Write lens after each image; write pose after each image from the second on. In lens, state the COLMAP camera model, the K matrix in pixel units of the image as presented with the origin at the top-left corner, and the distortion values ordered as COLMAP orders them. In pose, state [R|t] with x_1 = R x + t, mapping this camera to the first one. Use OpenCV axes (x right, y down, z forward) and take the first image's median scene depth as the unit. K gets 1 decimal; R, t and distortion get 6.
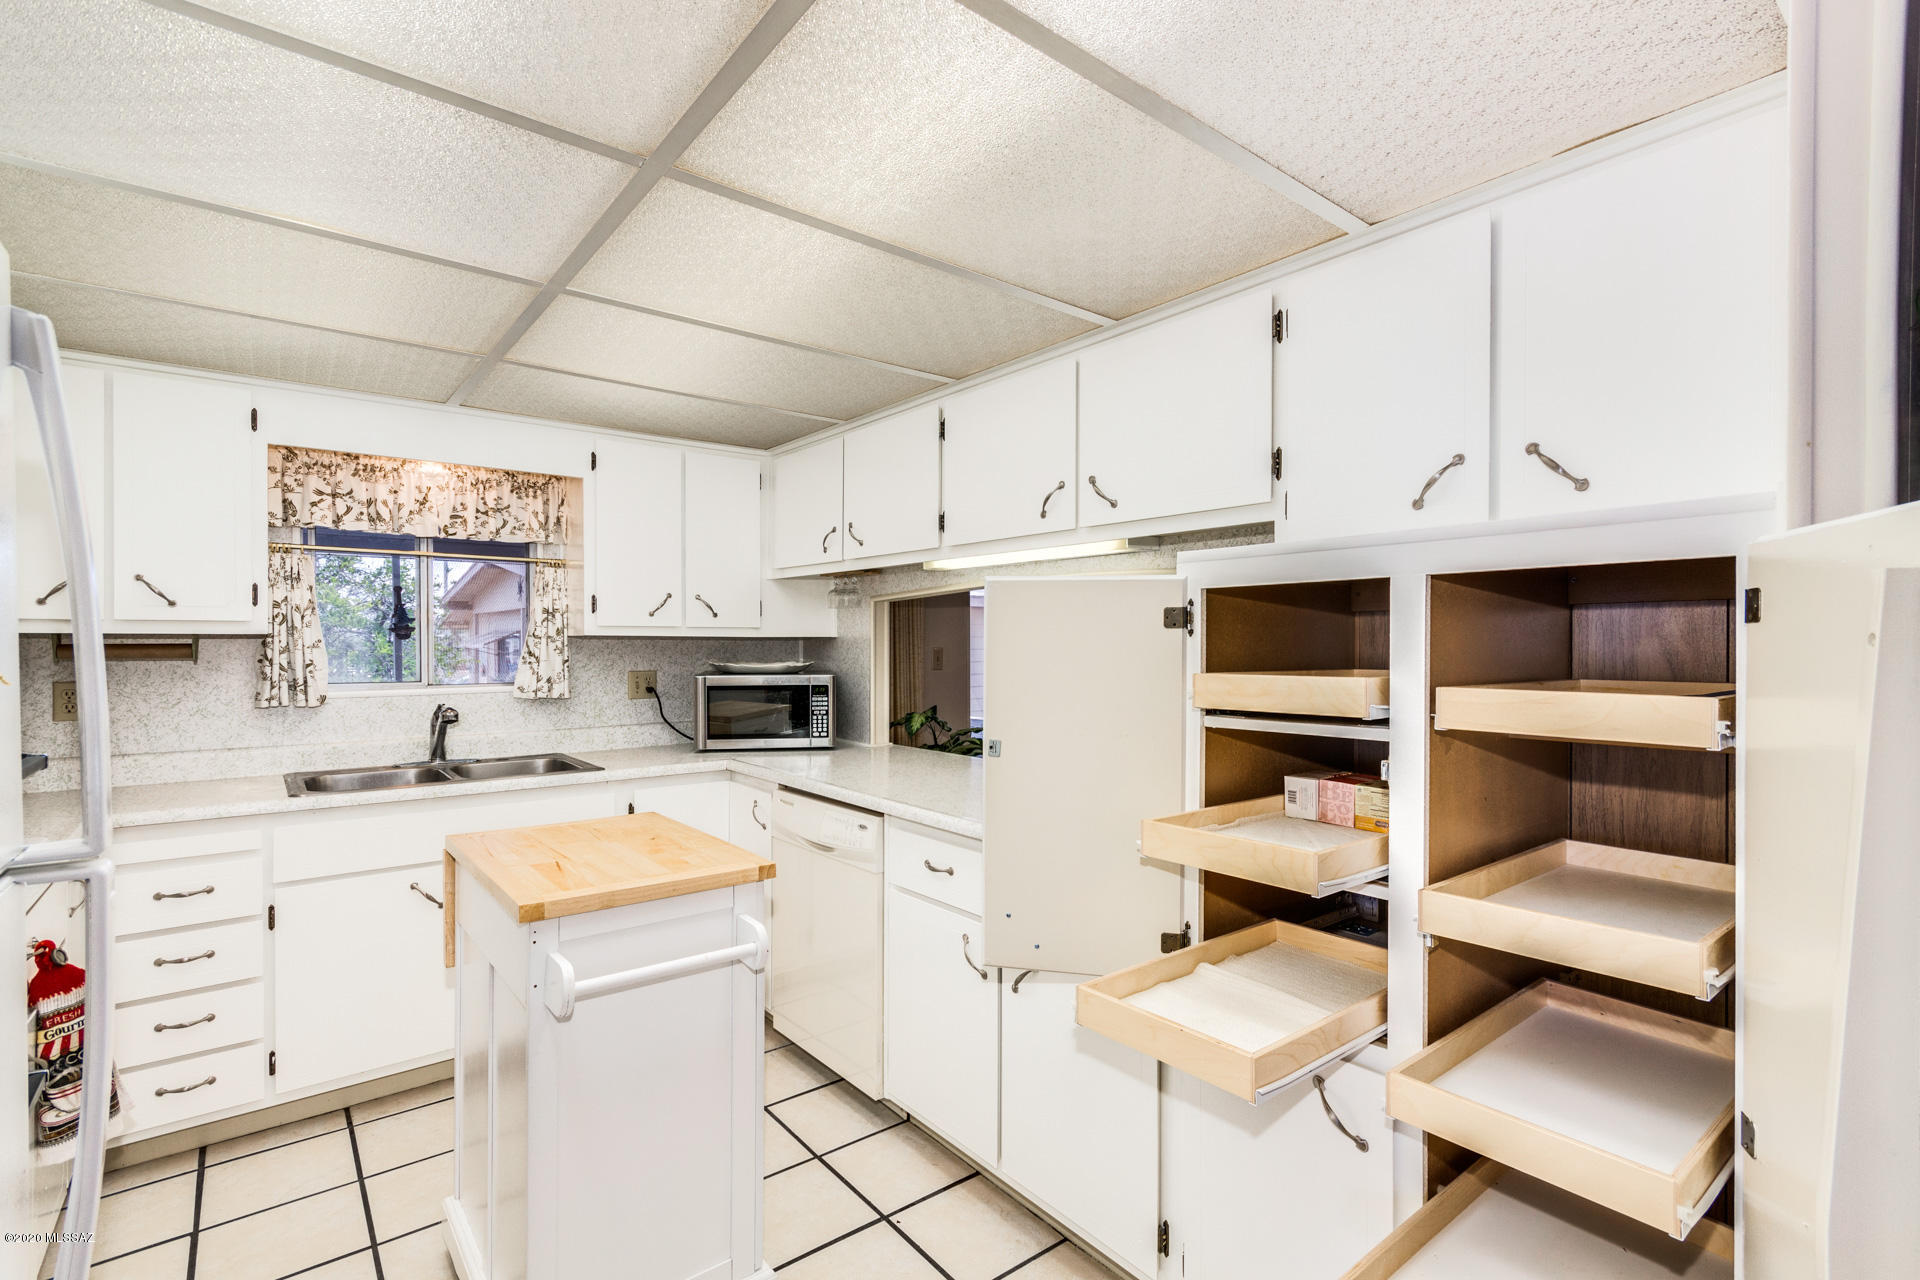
lens RADIAL K [[886.3, 0, 963.7], [0, 886.3, 648.2], [0, 0, 1]] dist [-0.000522, 0.000311]
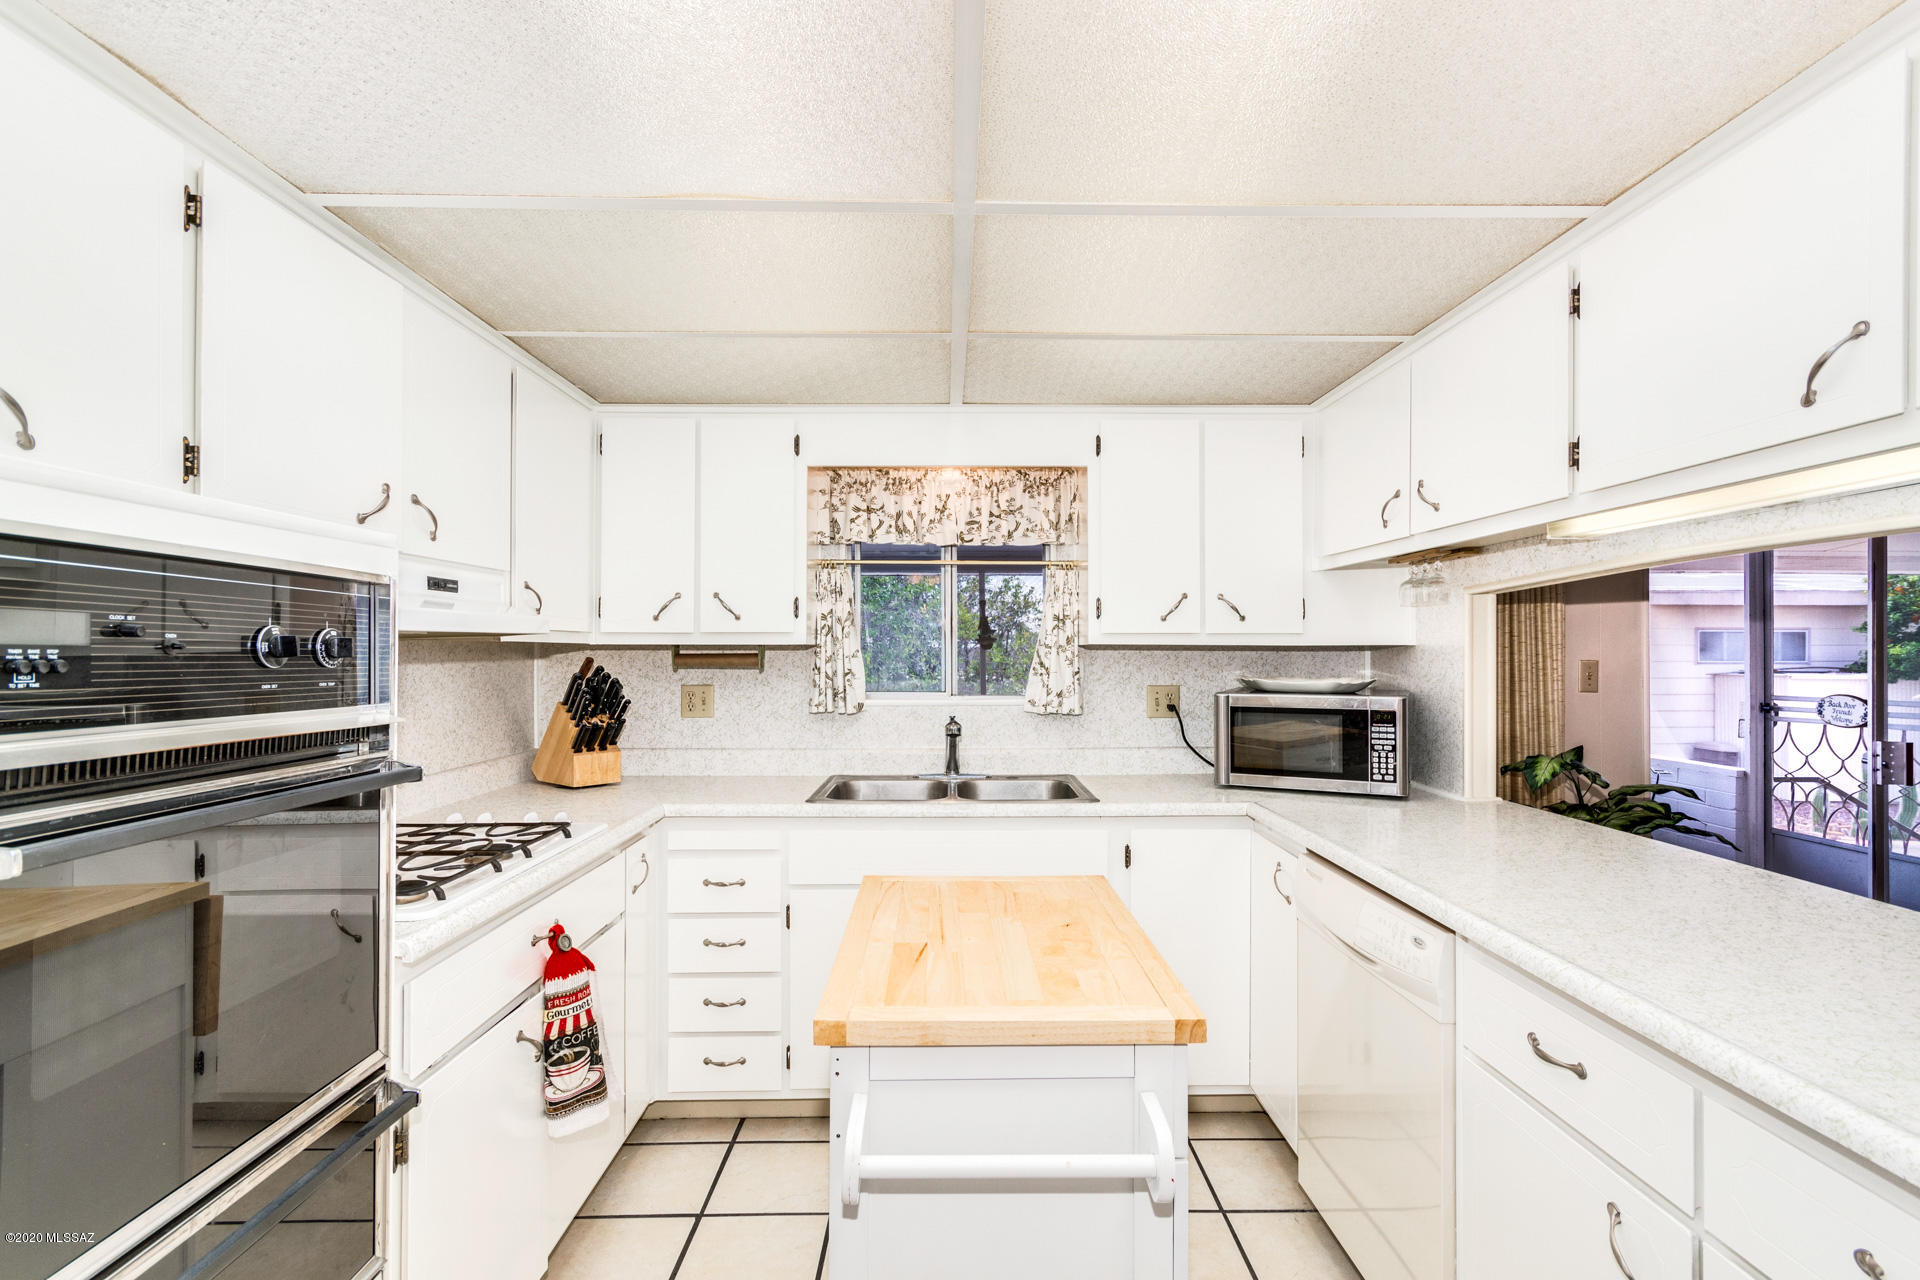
lens RADIAL K [[886.3, 0, 963.7], [0, 886.3, 648.2], [0, 0, 1]] dist [-0.000522, 0.000311]
pose [[0.788583, -0.002837, -0.614921, 0.015610], [-0.004132, 0.999942, -0.009911, -0.001322], [0.614914, 0.010357, 0.788526, 0.230662]]
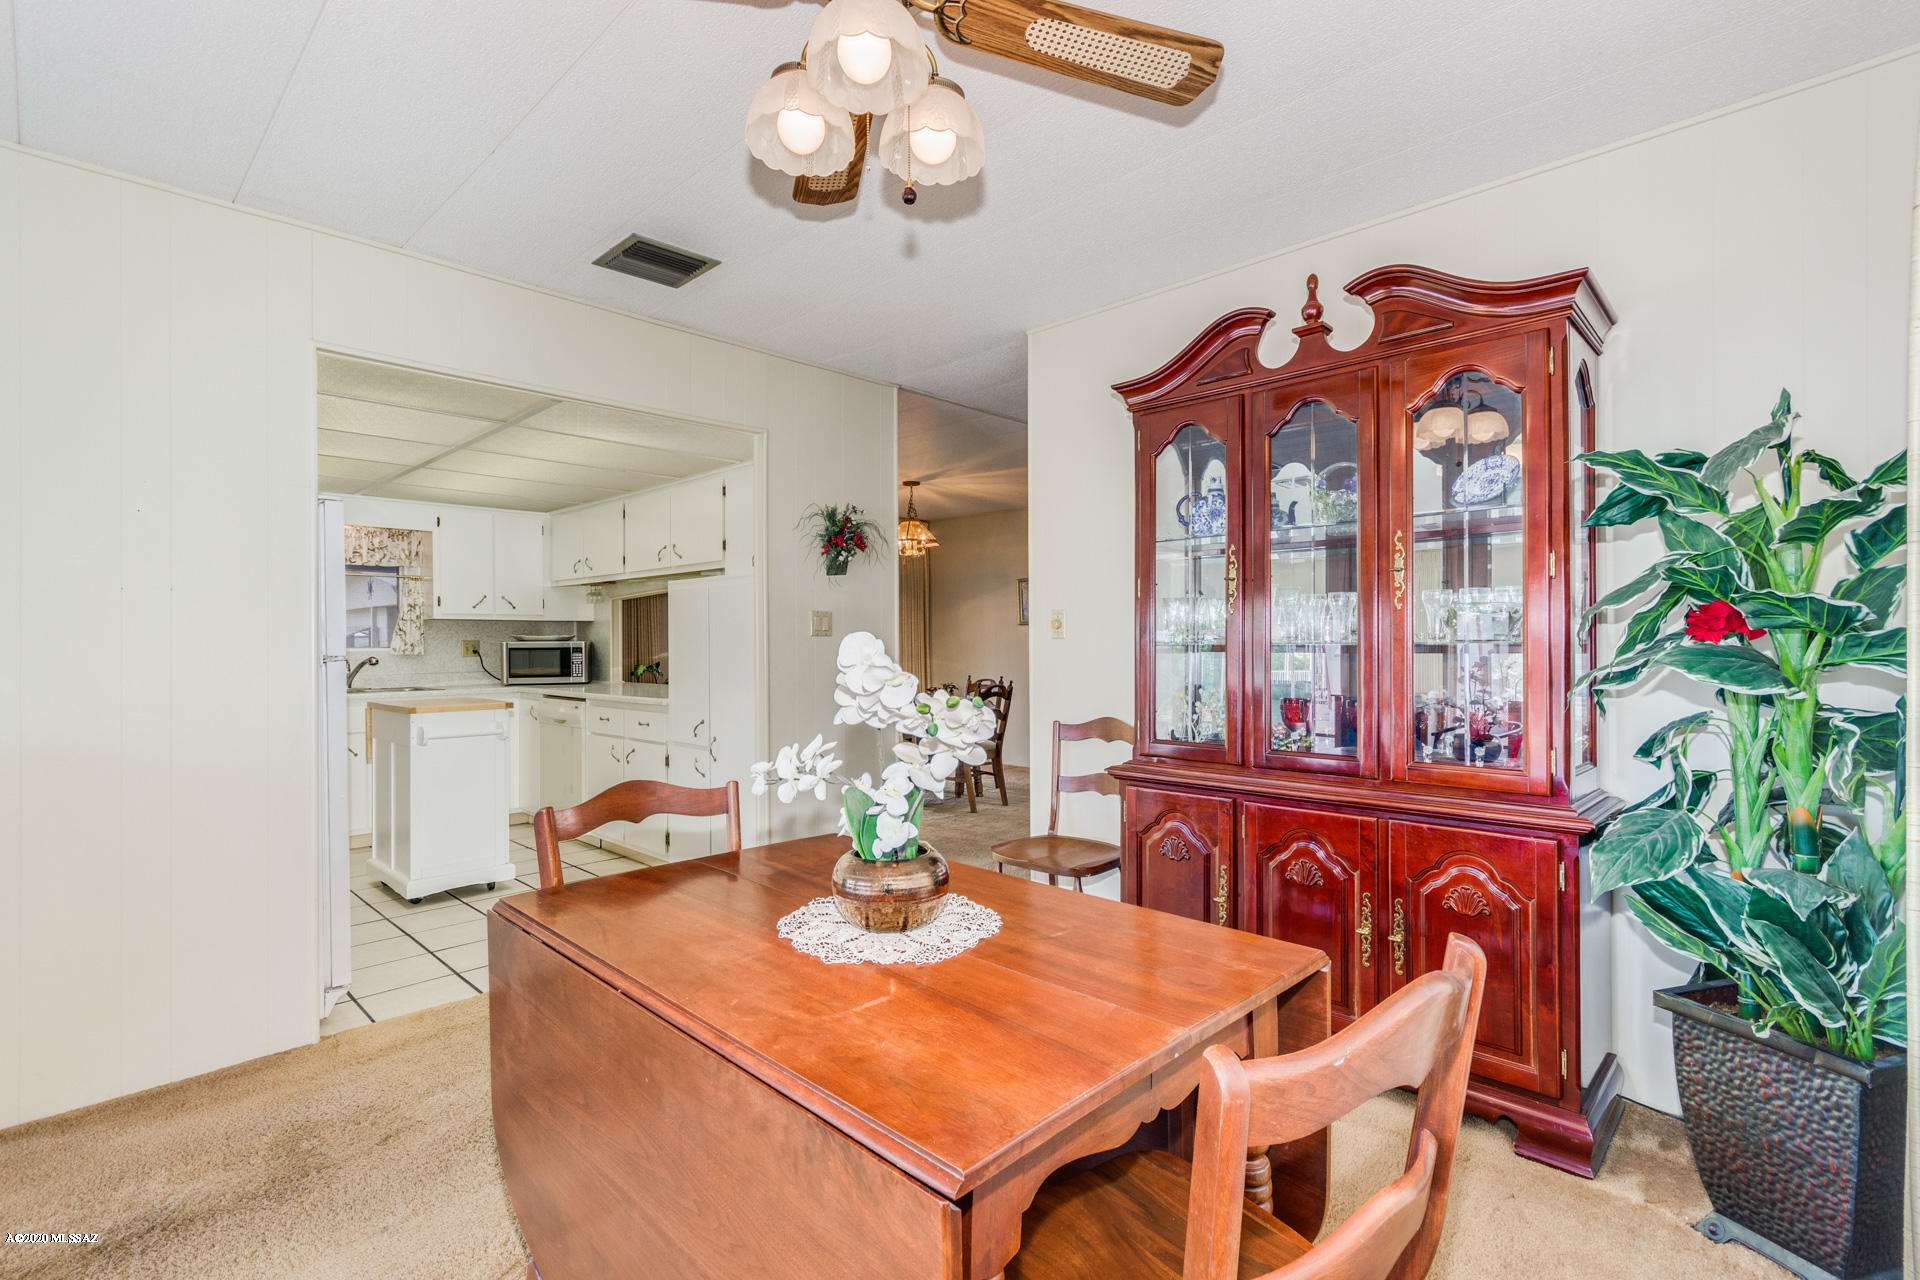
lens RADIAL K [[872.9, 0, 960.0], [0, 872.9, 640.0], [0, 0, 1]] dist [0.002468, 0.000238]
pose [[0.991170, -0.007110, 0.132407, 0.397650], [0.008006, 0.999948, -0.006238, 0.048510], [-0.132356, 0.007243, 0.991176, -0.901241]]
